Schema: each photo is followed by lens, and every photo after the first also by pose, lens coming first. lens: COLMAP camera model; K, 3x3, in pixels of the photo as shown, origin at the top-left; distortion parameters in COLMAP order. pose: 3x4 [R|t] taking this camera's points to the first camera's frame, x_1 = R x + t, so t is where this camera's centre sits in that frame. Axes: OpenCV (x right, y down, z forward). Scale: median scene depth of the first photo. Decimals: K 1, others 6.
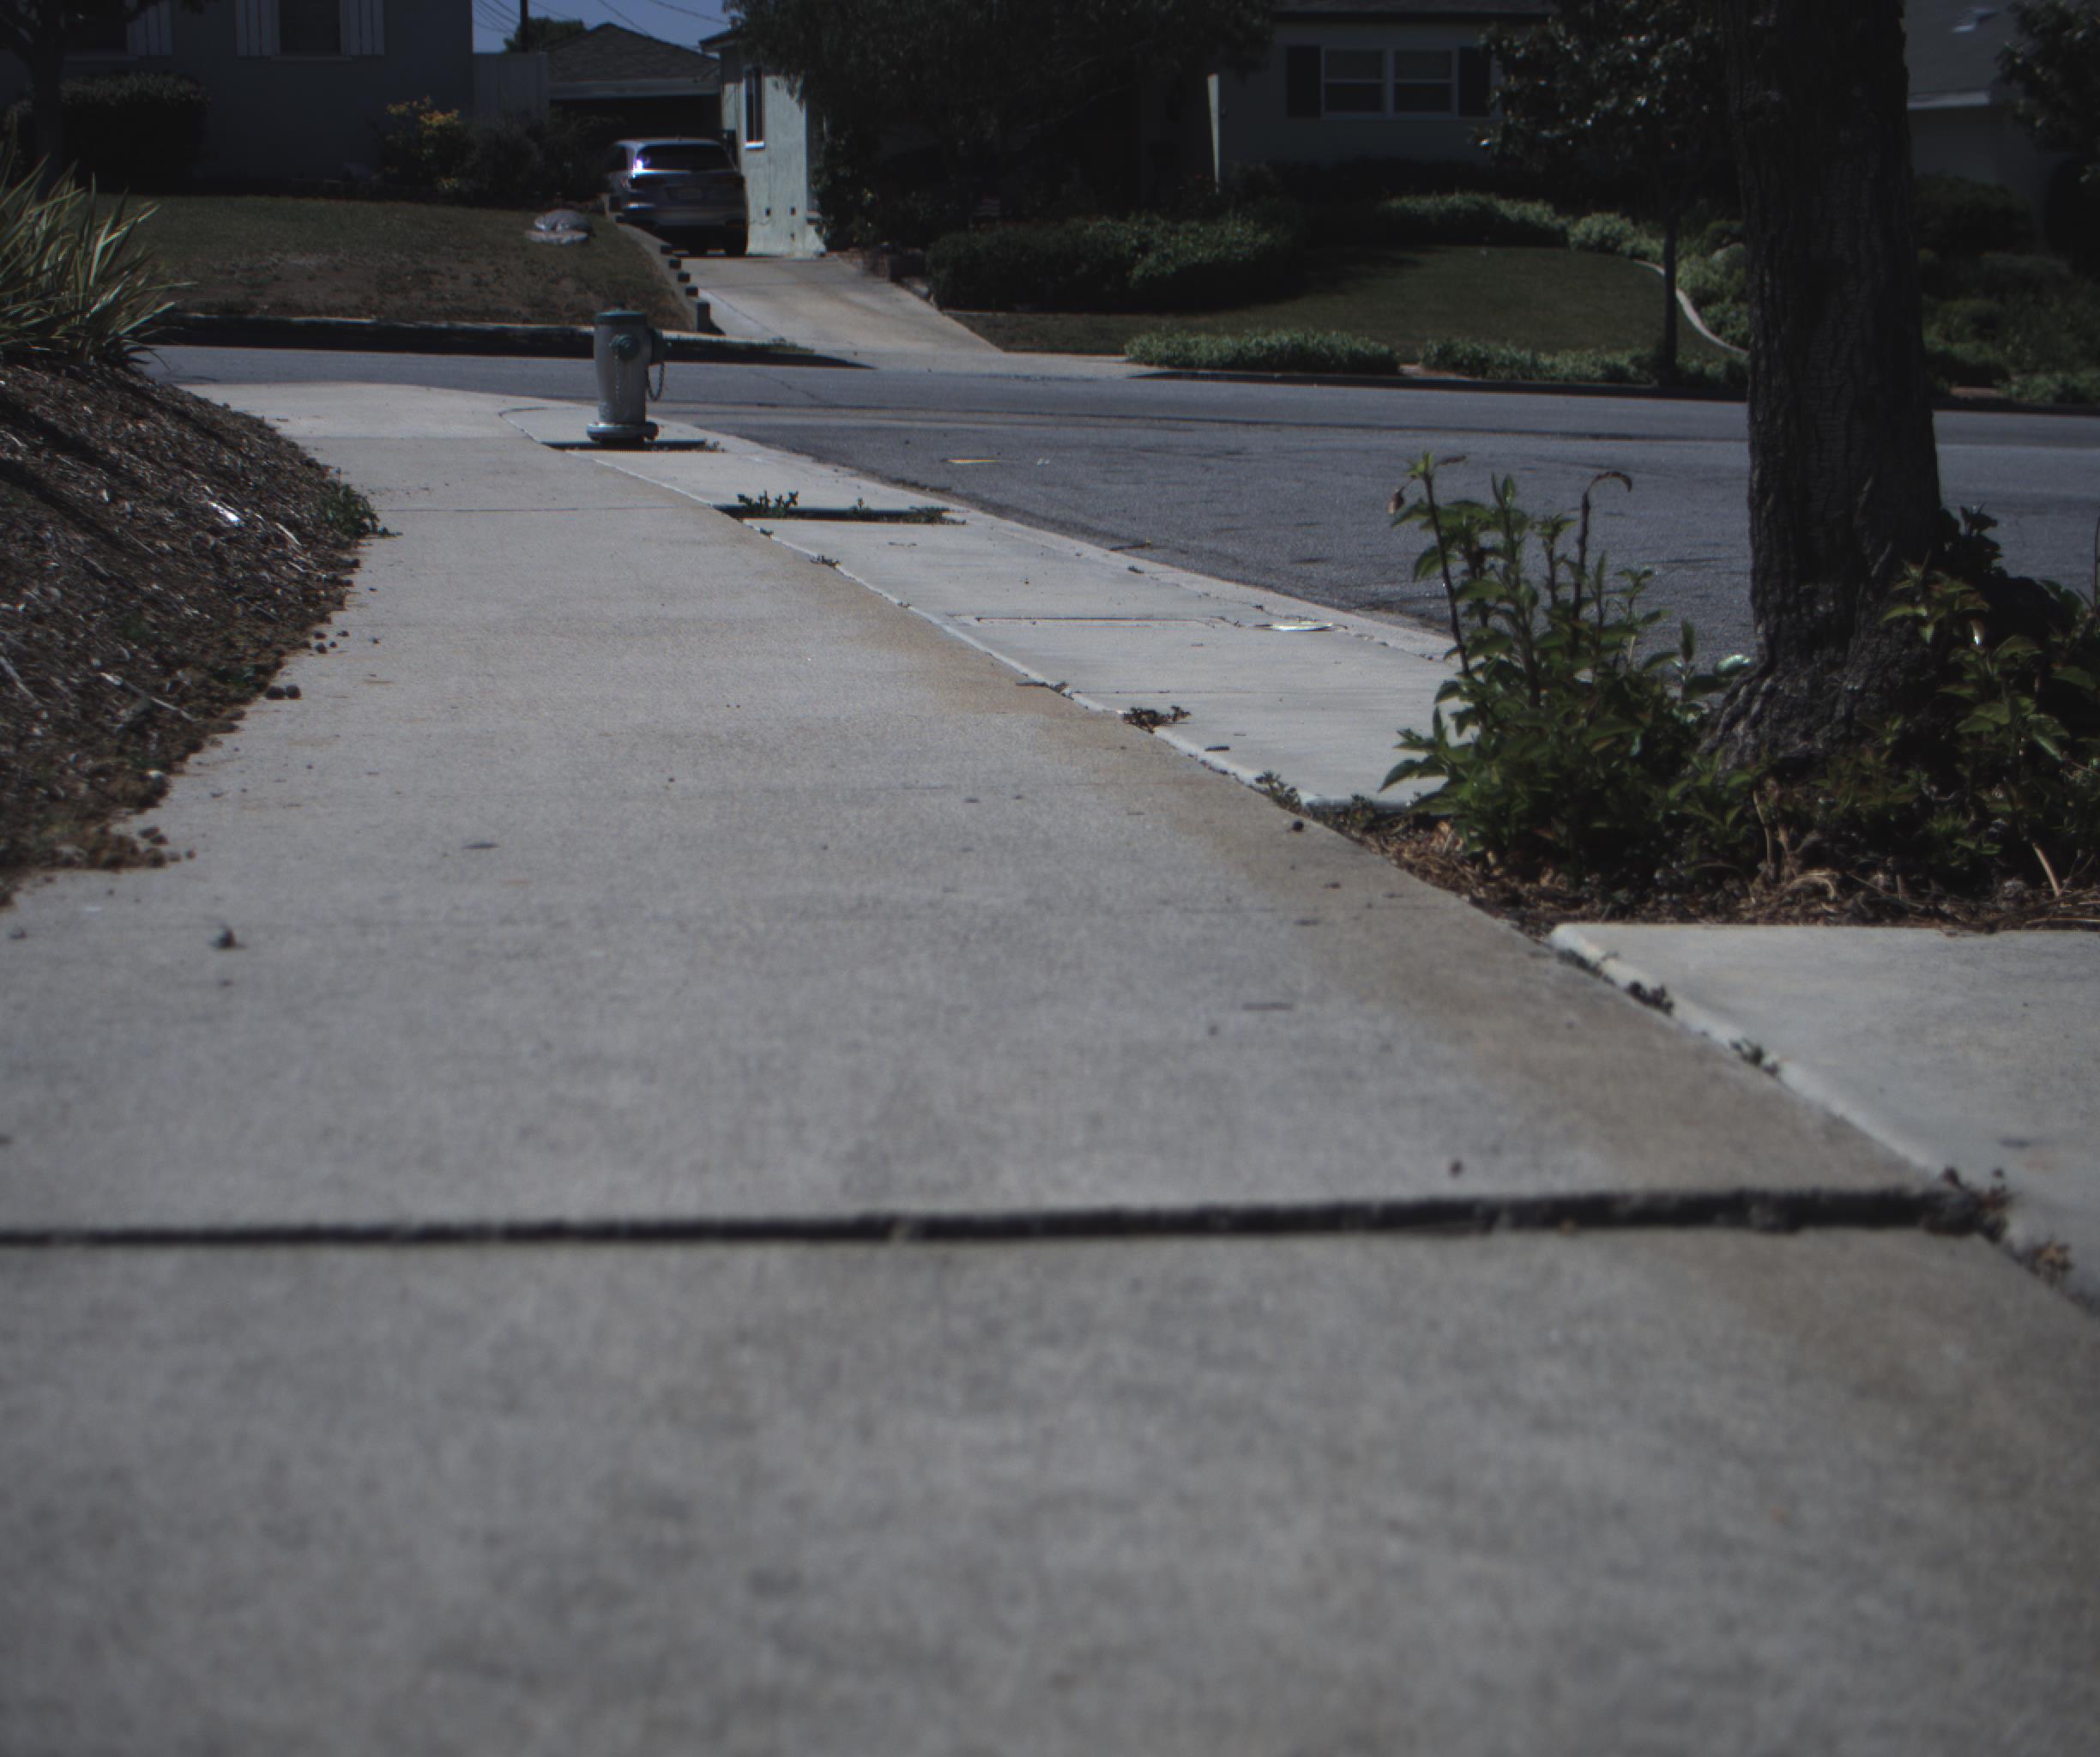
lens RADIAL K [[3880.9, 0, 1024.3], [0, 3880.9, 832.8], [0, 0, 1]] dist [-0.178135, 0.884506]
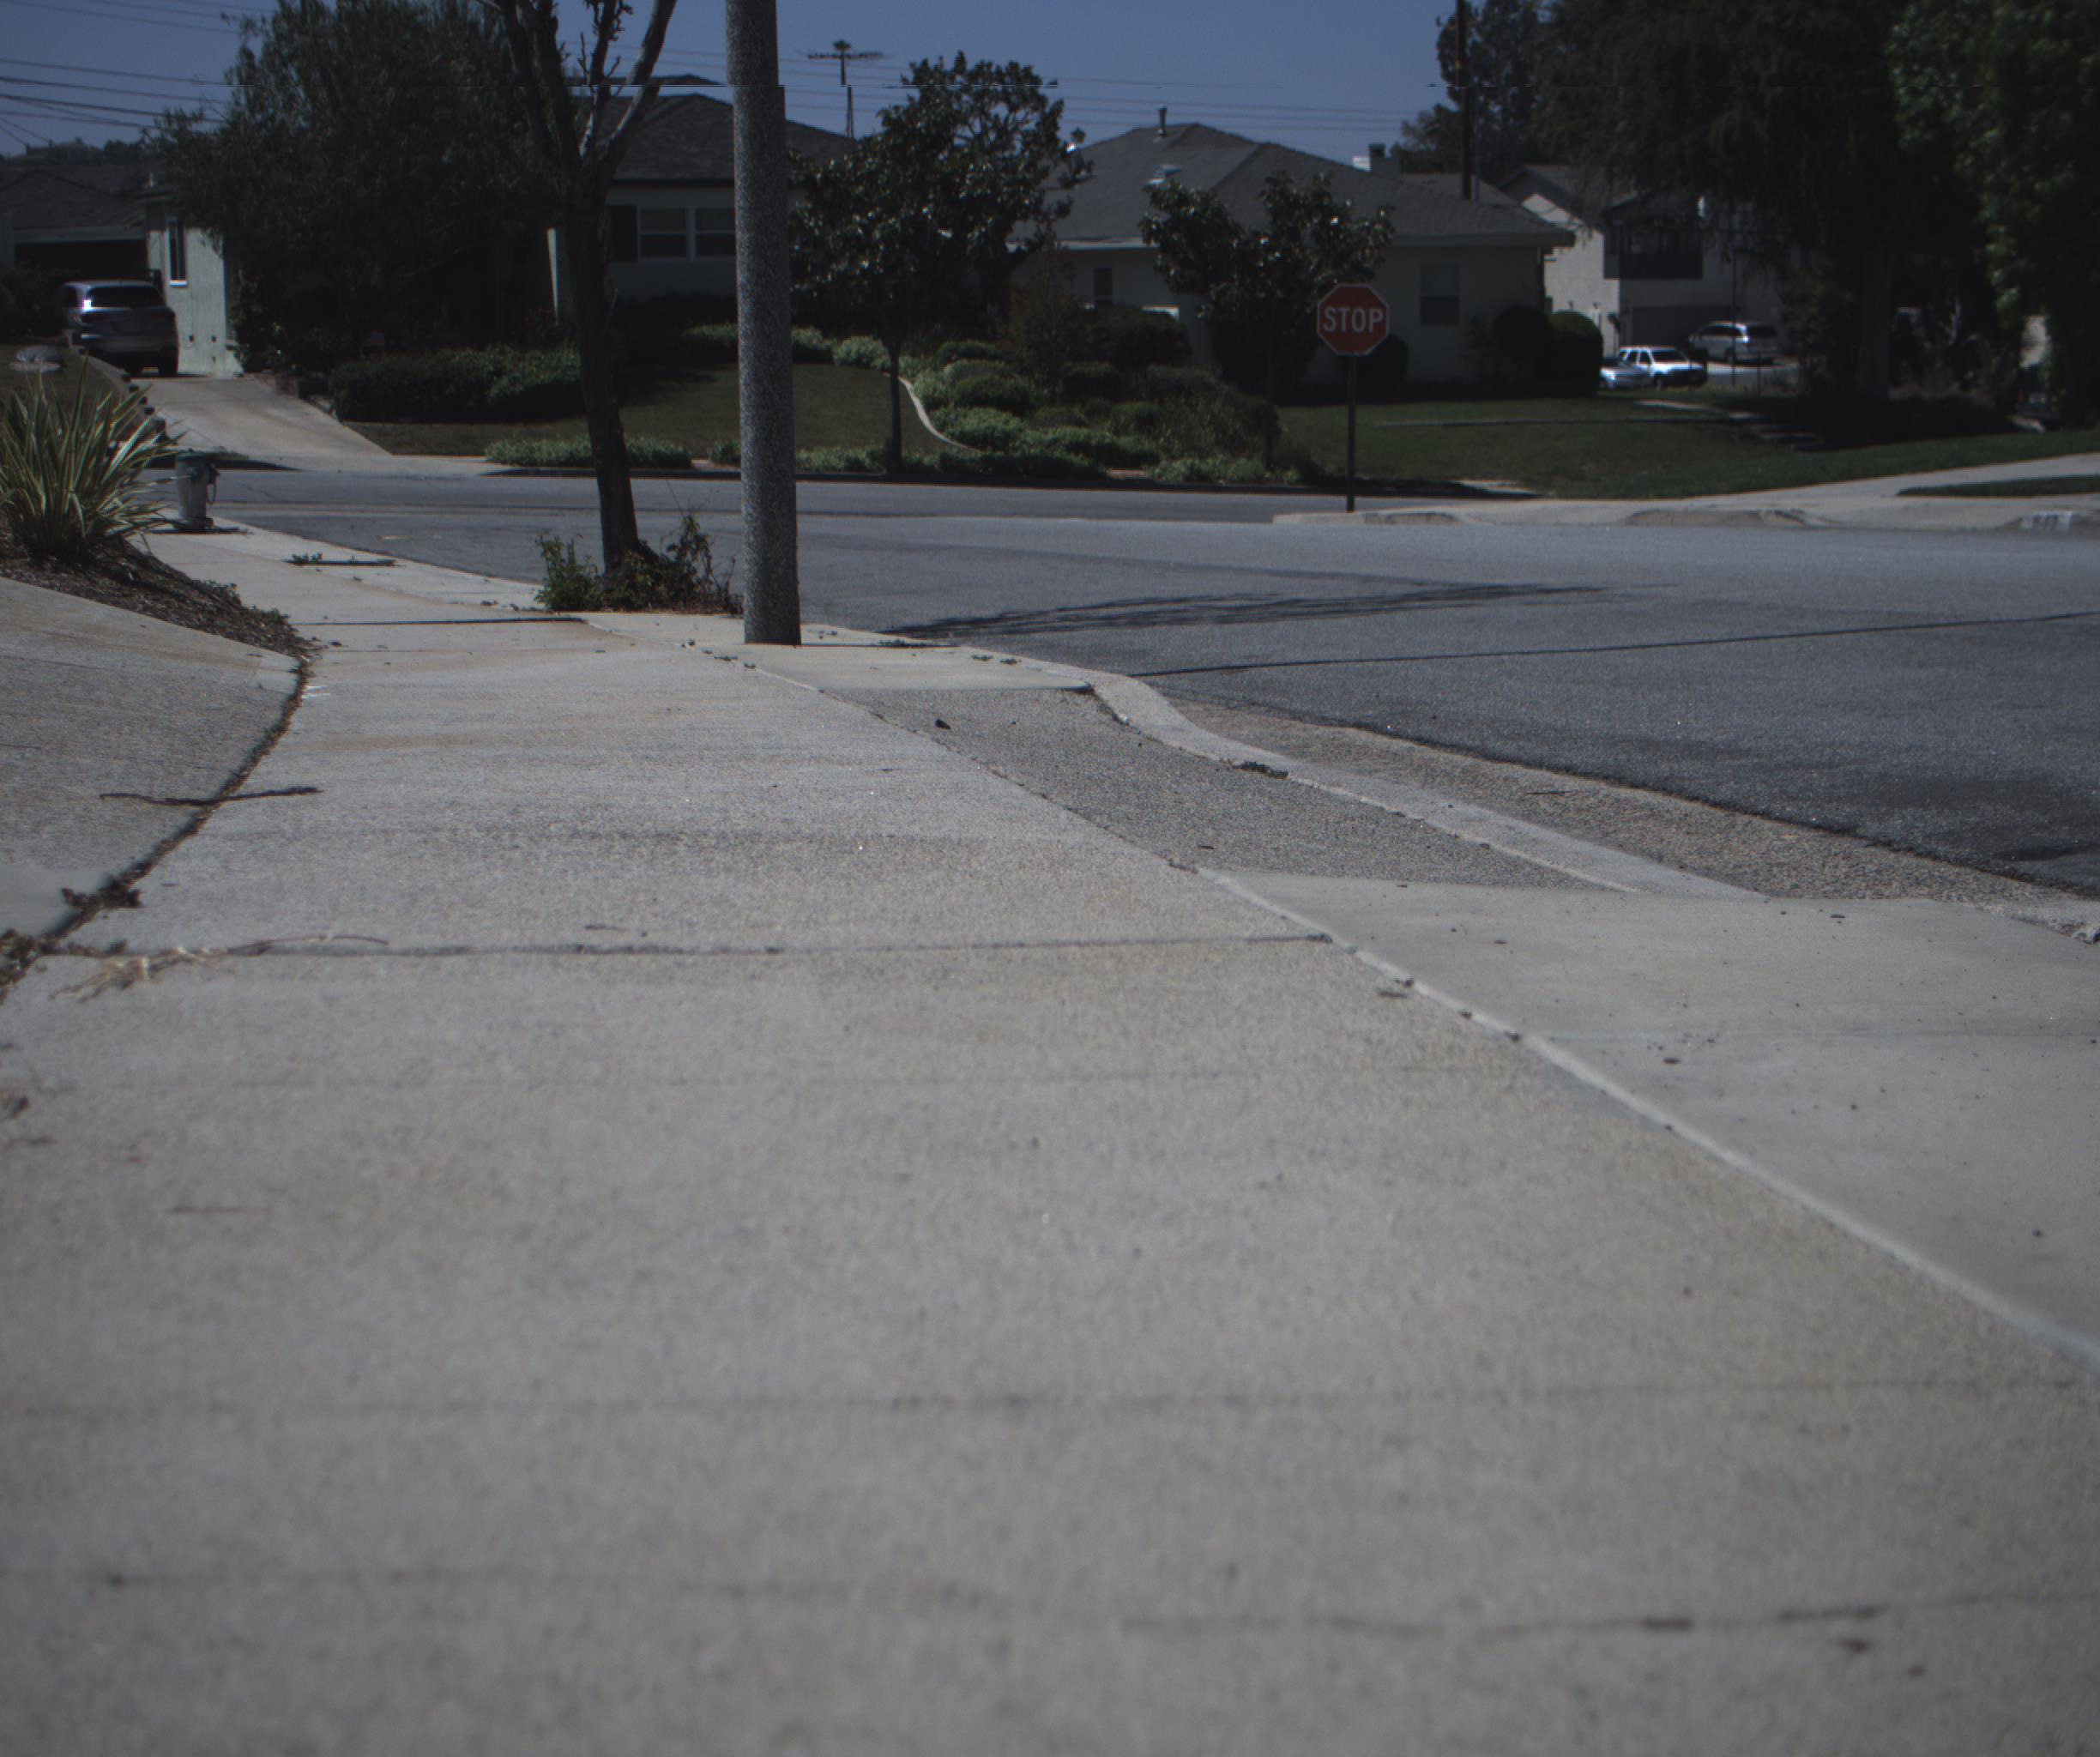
lens RADIAL K [[3880.9, 0, 1024.3], [0, 3880.9, 832.8], [0, 0, 1]] dist [-0.178135, 0.884506]
pose [[0.986728, -0.025637, 0.160347, -0.006832], [0.028632, 0.999456, -0.016396, 0.030269], [-0.159839, 0.020770, 0.986925, -0.311612]]
